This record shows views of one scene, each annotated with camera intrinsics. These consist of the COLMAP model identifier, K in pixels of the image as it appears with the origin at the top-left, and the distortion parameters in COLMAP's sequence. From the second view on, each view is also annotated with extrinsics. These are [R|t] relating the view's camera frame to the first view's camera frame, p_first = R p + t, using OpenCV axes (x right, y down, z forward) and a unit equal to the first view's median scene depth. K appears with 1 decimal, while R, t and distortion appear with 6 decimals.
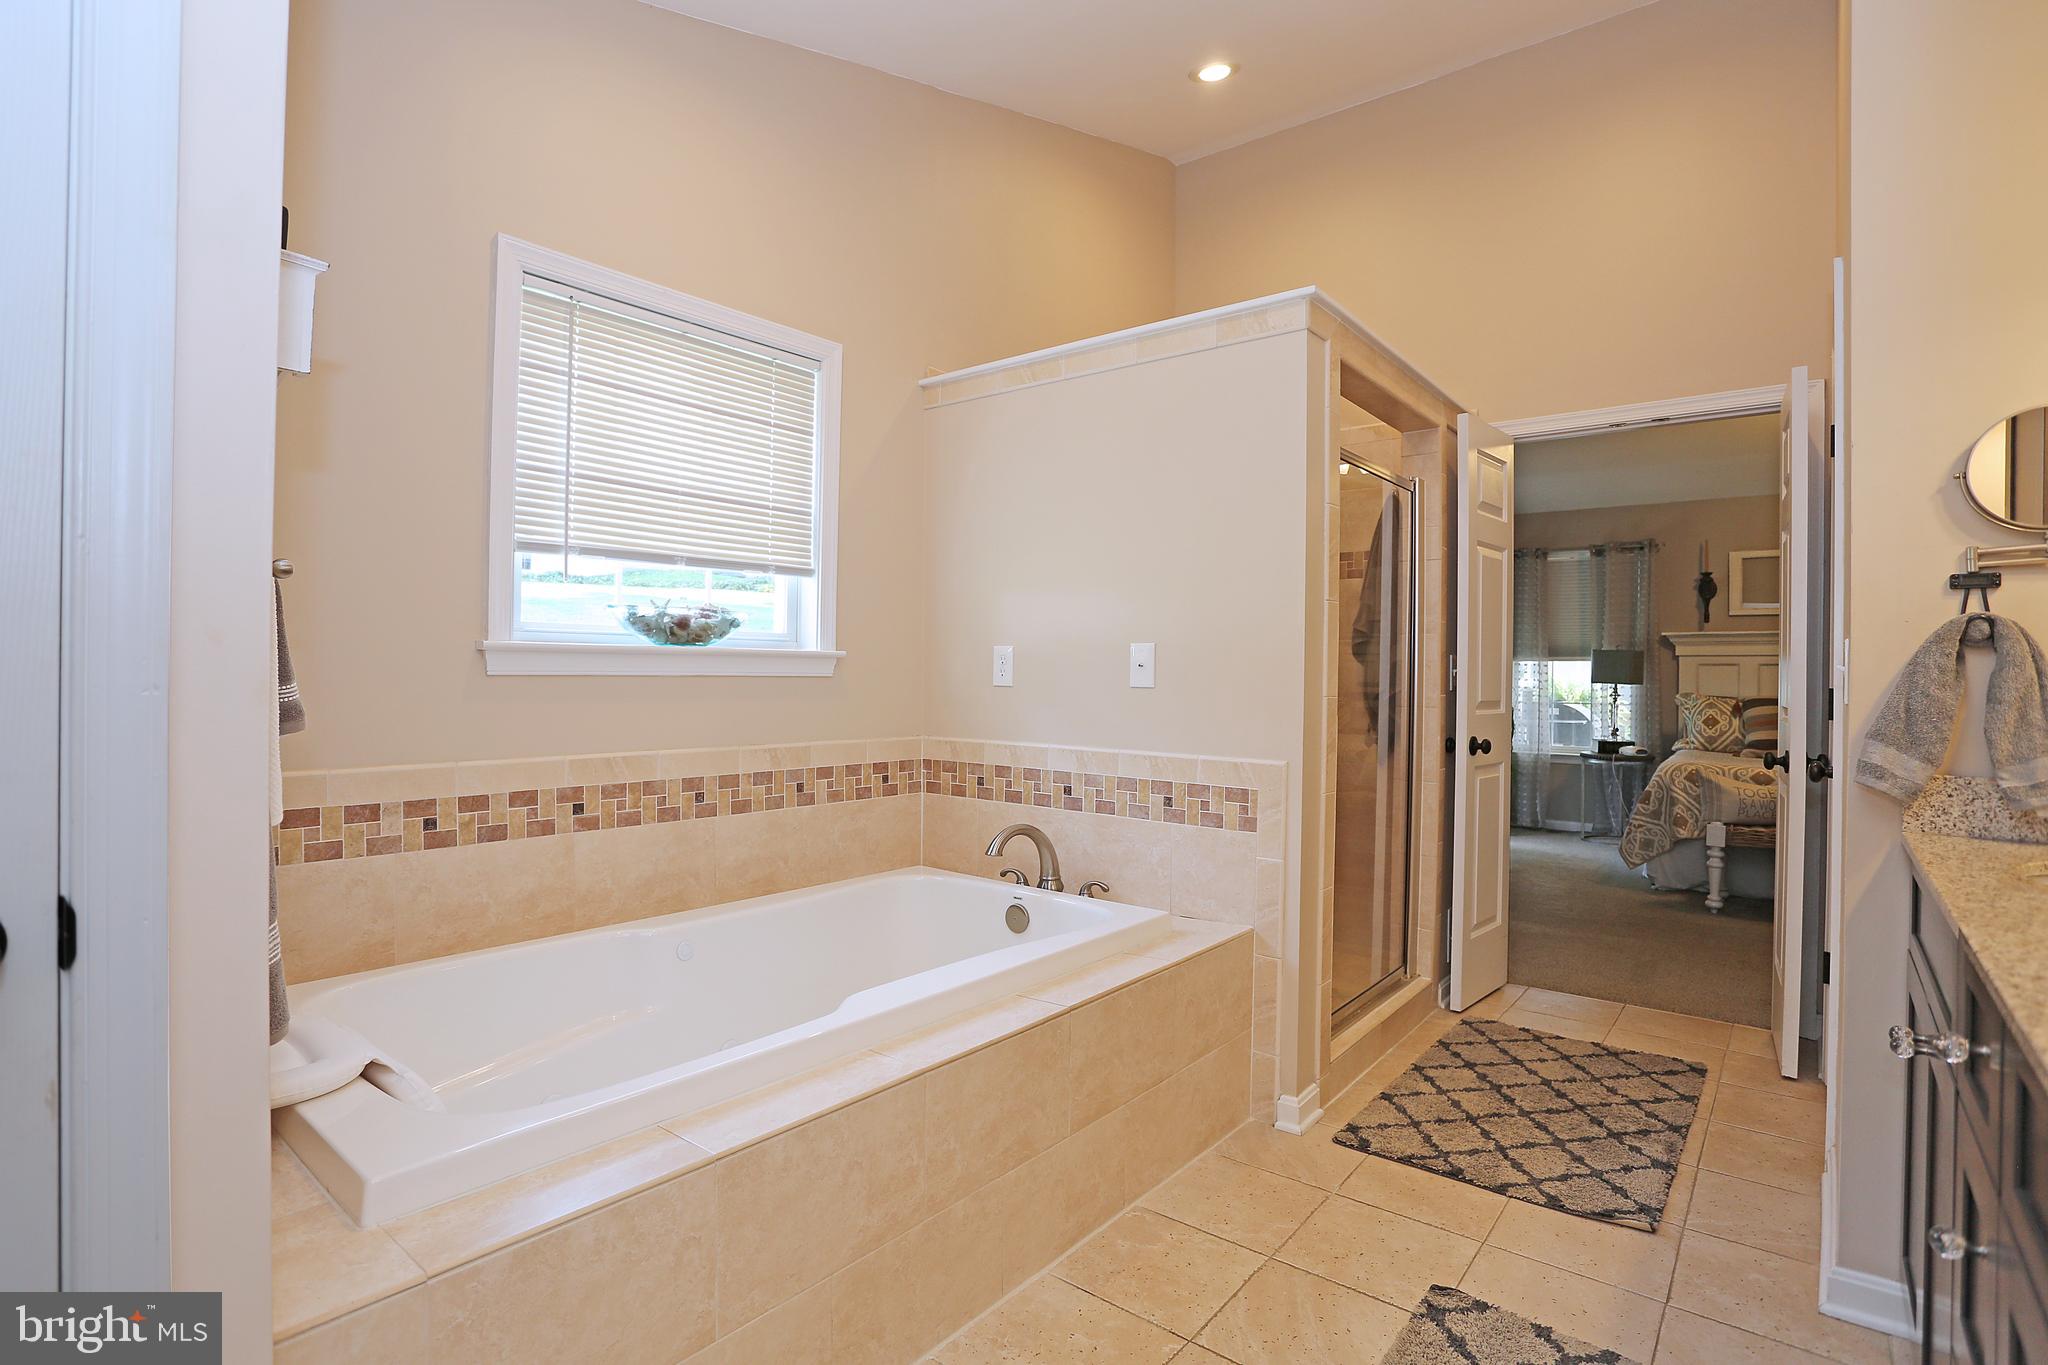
lens RADIAL K [[1050.4, 0, 1008.6], [0, 1050.4, 682.6], [0, 0, 1]] dist [-0.044898, 0.000627]
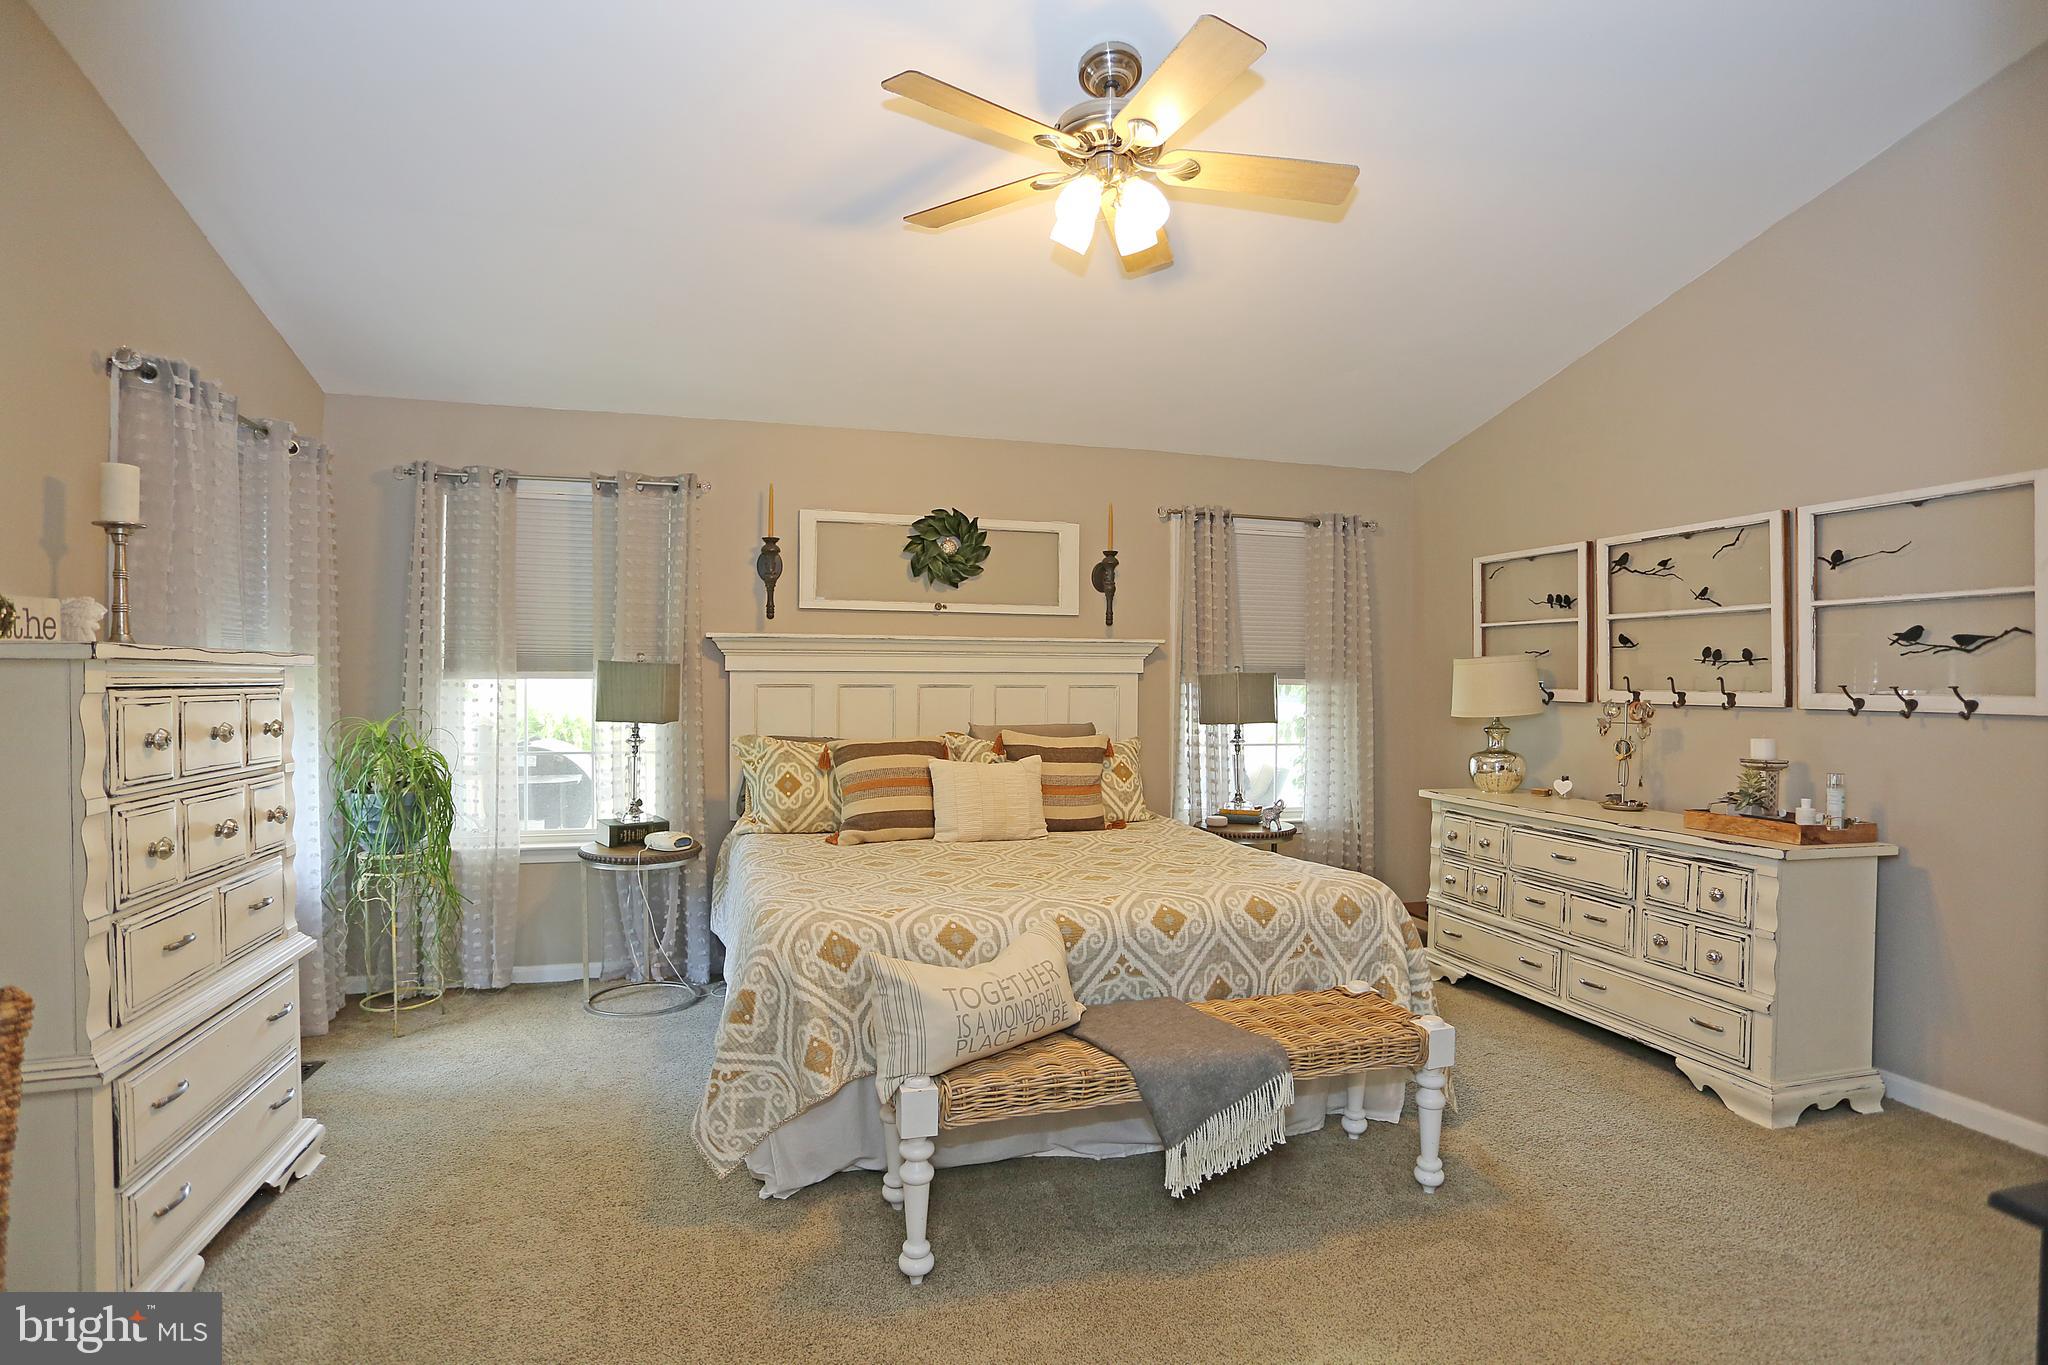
lens RADIAL K [[1050.4, 0, 1014.3], [0, 1050.4, 678.9], [0, 0, 1]] dist [-0.044898, 0.000627]
pose [[0.598138, -0.008810, 0.801345, 0.254767], [0.003009, 0.999957, 0.008747, -0.026653], [-0.801387, -0.002821, 0.598139, 0.496221]]
